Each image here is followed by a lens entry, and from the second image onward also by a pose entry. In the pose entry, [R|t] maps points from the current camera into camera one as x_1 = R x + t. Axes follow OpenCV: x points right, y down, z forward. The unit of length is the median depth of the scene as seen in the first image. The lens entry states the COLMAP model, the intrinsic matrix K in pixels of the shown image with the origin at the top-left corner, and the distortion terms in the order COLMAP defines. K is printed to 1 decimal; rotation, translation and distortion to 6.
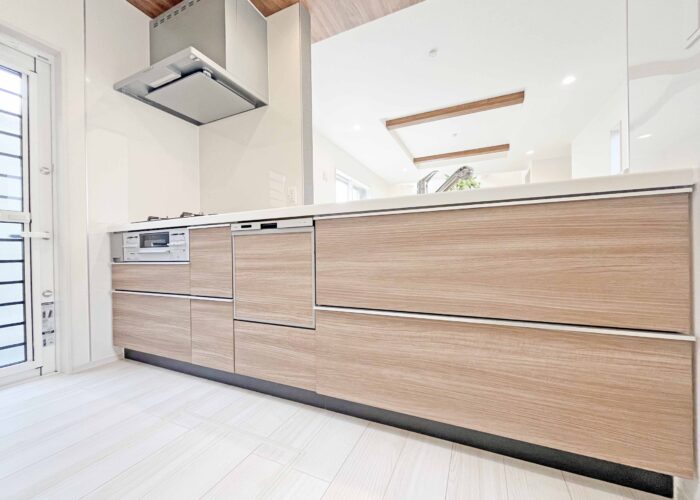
lens RADIAL K [[277.3, 0, 350.0], [0, 277.3, 250.0], [0, 0, 1]] dist [0.000089, -0.000212]
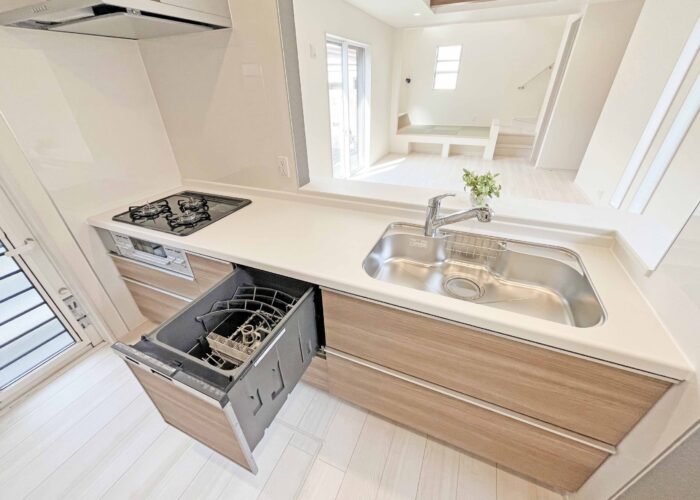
lens RADIAL K [[277.3, 0, 350.0], [0, 277.3, 250.0], [0, 0, 1]] dist [0.000089, -0.000212]
pose [[0.999684, -0.011326, 0.022423, -0.030592], [-0.001699, 0.860068, 0.510176, -0.502391], [-0.025063, -0.510053, 0.859778, 0.151816]]
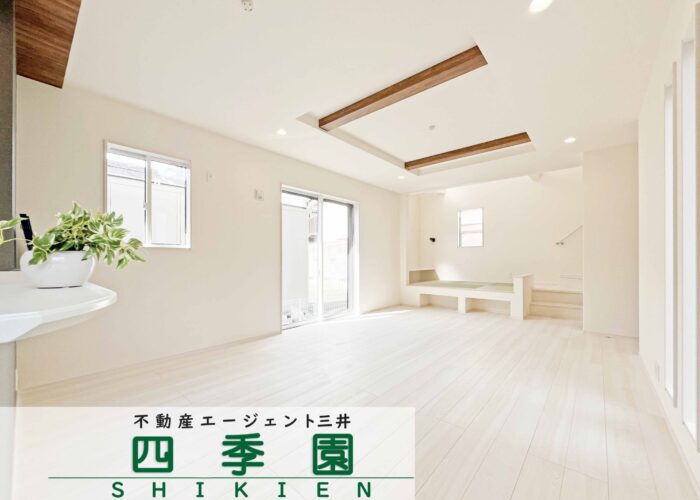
lens RADIAL K [[278.3, 0, 343.1], [0, 278.3, 251.7], [0, 0, 1]] dist [-0.000811, -0.000218]
pose [[0.959243, 0.013947, -0.282239, 1.083830], [-0.018591, 0.999732, -0.013785, -0.240772], [0.281971, 0.018470, 0.959245, 0.755183]]
